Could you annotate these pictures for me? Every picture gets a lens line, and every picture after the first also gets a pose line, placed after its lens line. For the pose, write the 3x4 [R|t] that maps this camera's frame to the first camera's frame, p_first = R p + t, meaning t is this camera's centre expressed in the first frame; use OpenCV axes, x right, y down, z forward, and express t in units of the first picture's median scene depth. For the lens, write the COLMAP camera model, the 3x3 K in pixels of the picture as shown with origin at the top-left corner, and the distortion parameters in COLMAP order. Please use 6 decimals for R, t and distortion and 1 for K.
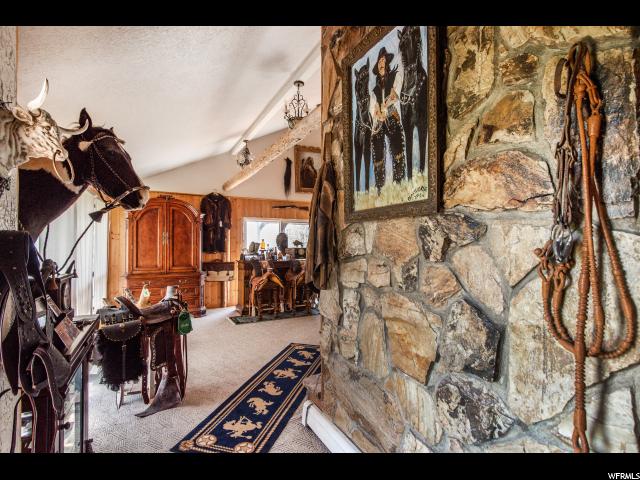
lens RADIAL K [[317.1, 0, 319.8], [0, 317.1, 239.6], [0, 0, 1]] dist [-0.001476, -0.000005]
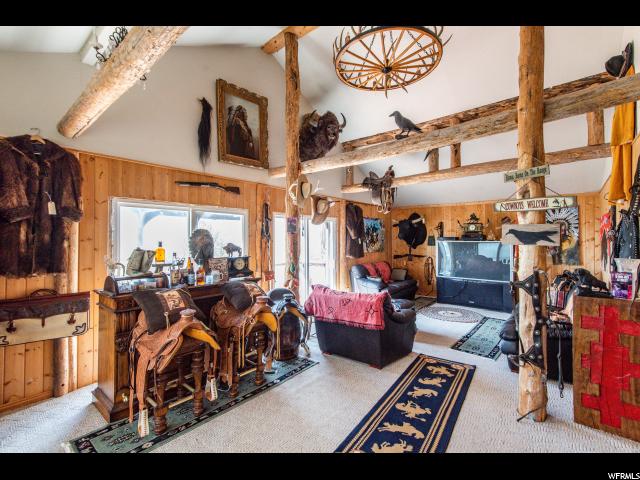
lens RADIAL K [[294.9, 0, 320.7], [0, 294.9, 236.0], [0, 0, 1]] dist [-0.001387, -0.000958]
pose [[0.926620, -0.004258, 0.375974, -0.120004], [0.007674, 0.999942, -0.007590, -0.005173], [-0.375920, 0.009918, 0.926599, 0.481905]]
